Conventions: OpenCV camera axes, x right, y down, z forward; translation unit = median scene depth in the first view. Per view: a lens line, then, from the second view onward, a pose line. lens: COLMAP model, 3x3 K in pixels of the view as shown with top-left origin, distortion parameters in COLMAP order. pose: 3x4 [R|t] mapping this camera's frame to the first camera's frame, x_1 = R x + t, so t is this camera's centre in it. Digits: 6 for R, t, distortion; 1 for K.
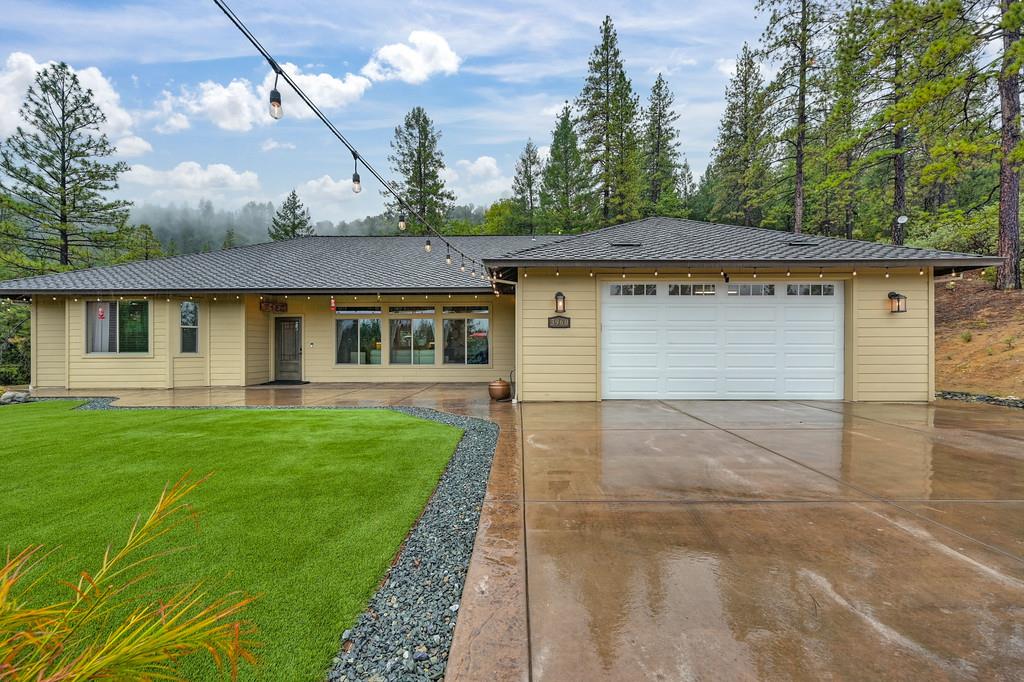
lens RADIAL K [[403.1, 0, 518.8], [0, 403.1, 350.1], [0, 0, 1]] dist [-0.001297, -0.000282]
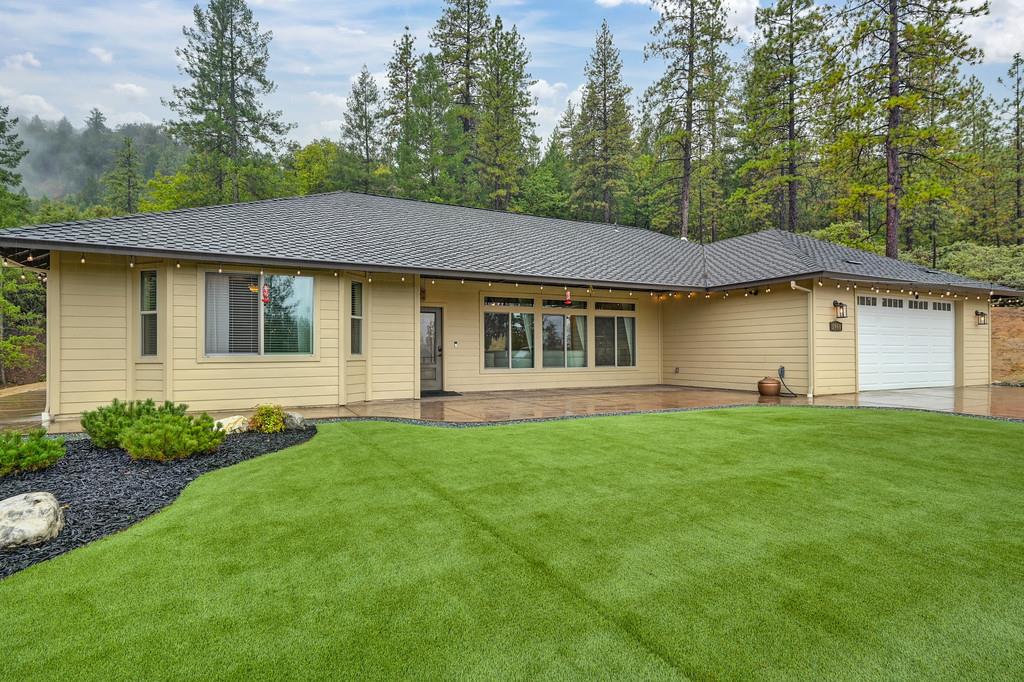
lens RADIAL K [[543.9, 0, 515.8], [0, 543.9, 342.4], [0, 0, 1]] dist [-0.002729, -0.001247]
pose [[0.887667, 0.009501, 0.460387, -0.878529], [0.000759, 0.999756, -0.022094, 0.006950], [-0.460485, 0.019962, 0.887443, 0.019919]]
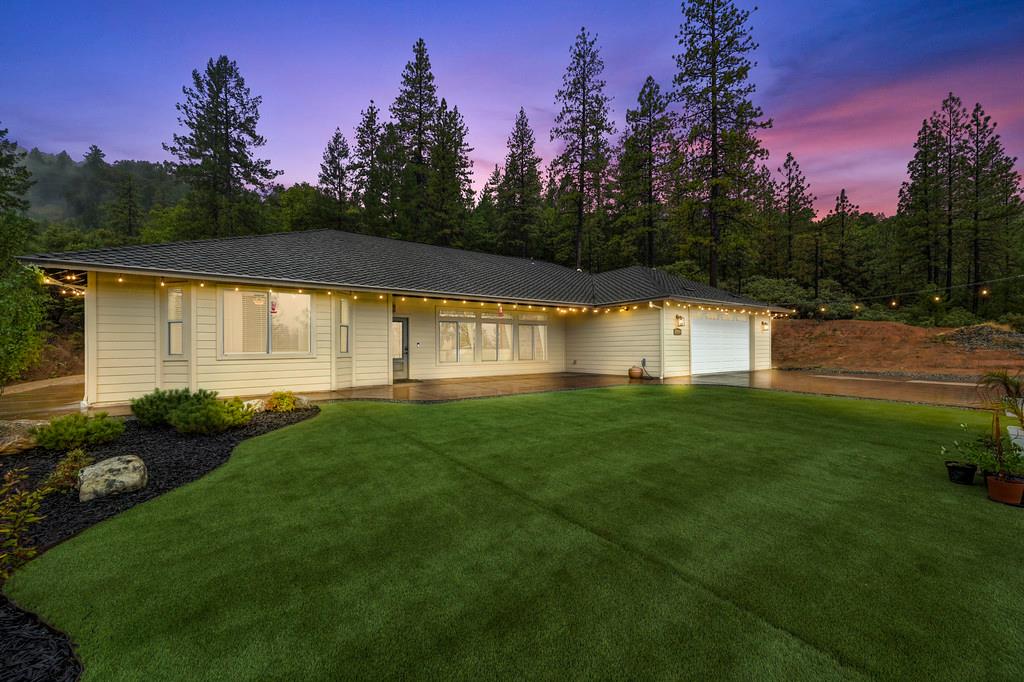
lens RADIAL K [[403.1, 0, 516.3], [0, 403.1, 346.2], [0, 0, 1]] dist [-0.001297, -0.000282]
pose [[0.810094, 0.001704, 0.586297, -0.910795], [0.007808, 0.999876, -0.013694, 0.007395], [-0.586248, 0.015671, 0.809980, -0.005435]]
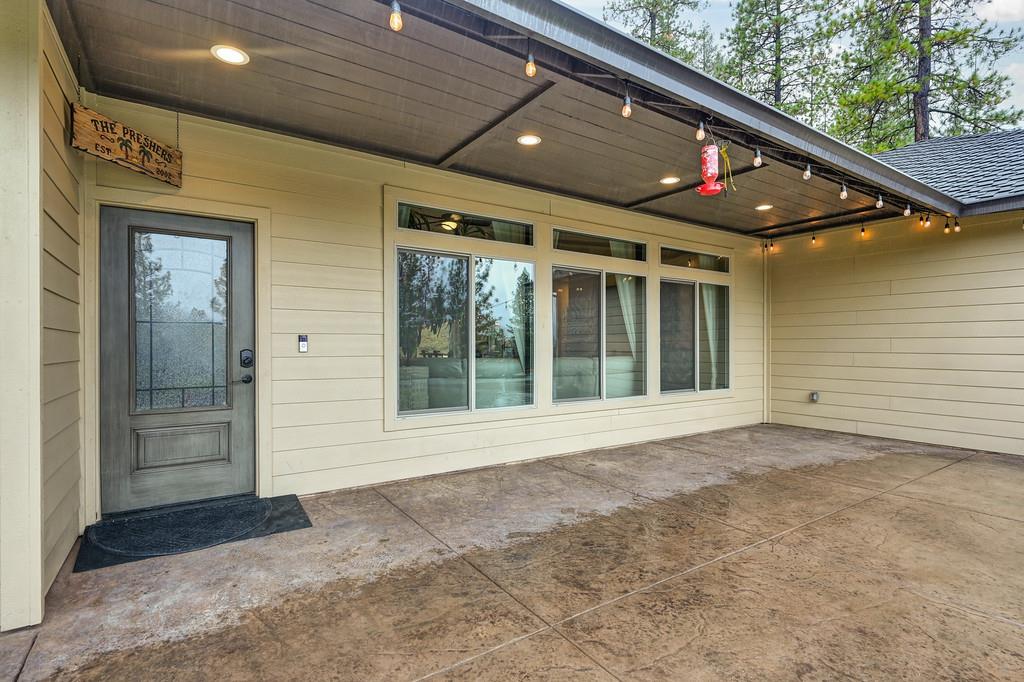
lens RADIAL K [[498.3, 0, 511.3], [0, 498.3, 343.6], [0, 0, 1]] dist [0.003618, 0.001152]
pose [[0.828124, 0.006929, 0.560502, -0.569684], [-0.001263, 0.999944, -0.010496, -0.009044], [-0.560544, 0.007984, 0.828086, 0.669865]]
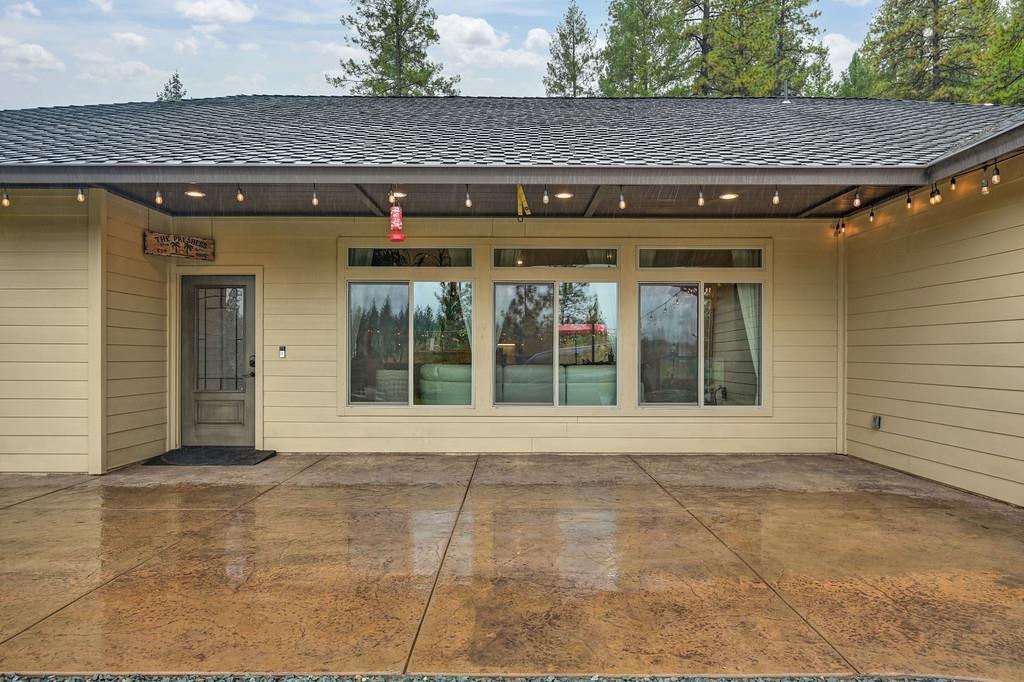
lens RADIAL K [[618.6, 0, 516.8], [0, 618.6, 352.1], [0, 0, 1]] dist [0.005559, -0.001059]
pose [[0.999927, 0.006170, 0.010429, -0.301529], [-0.006150, 0.999979, -0.001919, -0.012211], [-0.010440, 0.001855, 0.999944, 0.426487]]
